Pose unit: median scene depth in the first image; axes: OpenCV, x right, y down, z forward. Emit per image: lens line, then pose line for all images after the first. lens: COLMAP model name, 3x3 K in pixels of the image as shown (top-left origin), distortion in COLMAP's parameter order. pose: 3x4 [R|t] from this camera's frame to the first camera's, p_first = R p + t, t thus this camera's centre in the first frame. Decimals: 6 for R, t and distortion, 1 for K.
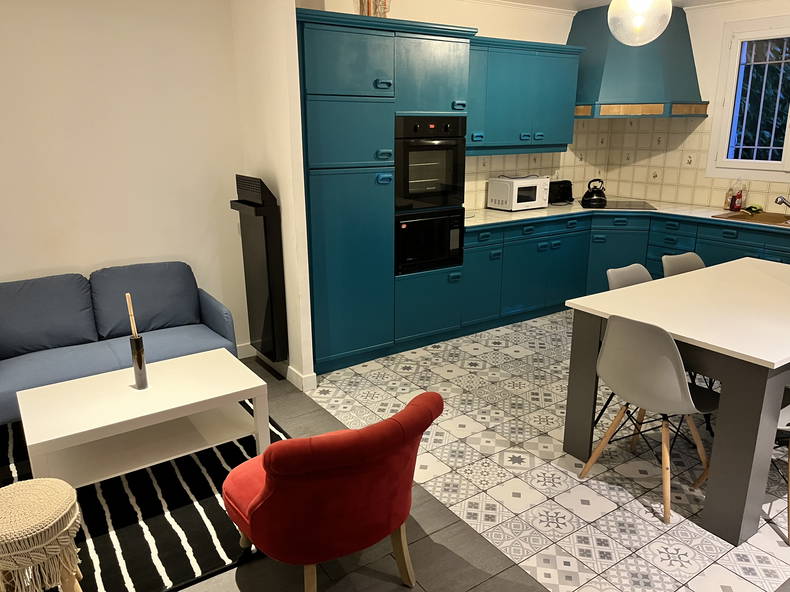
lens RADIAL K [[592.4, 0, 400.7], [0, 592.4, 298.8], [0, 0, 1]] dist [0.030179, -0.002957]
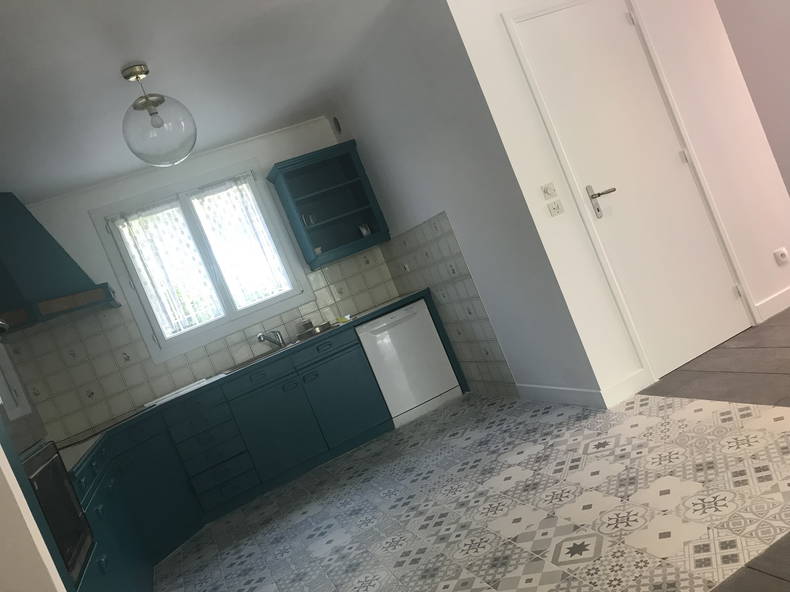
lens RADIAL K [[656.5, 0, 394.3], [0, 656.5, 295.8], [0, 0, 1]] dist [0.010204, 0.002590]
pose [[0.221645, -0.132843, 0.966036, -0.400375], [0.618862, 0.784761, -0.034075, -0.048243], [-0.753581, 0.605395, 0.256150, 0.569044]]
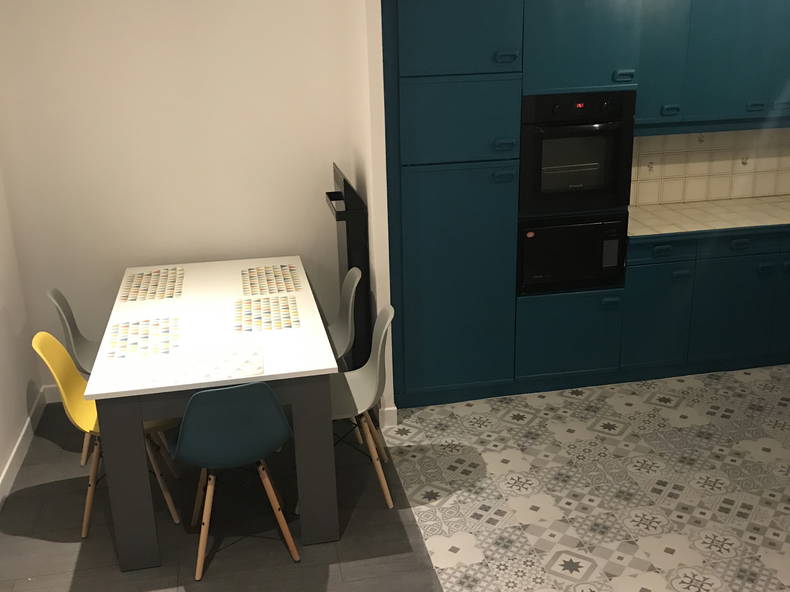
lens RADIAL K [[847.3, 0, 392.9], [0, 847.3, 293.0], [0, 0, 1]] dist [-0.004406, 0.000000]
pose [[0.915194, 0.105125, -0.389062, 0.272823], [-0.088065, 0.994216, 0.061482, -0.097944], [0.393275, -0.022006, 0.919158, -0.080693]]
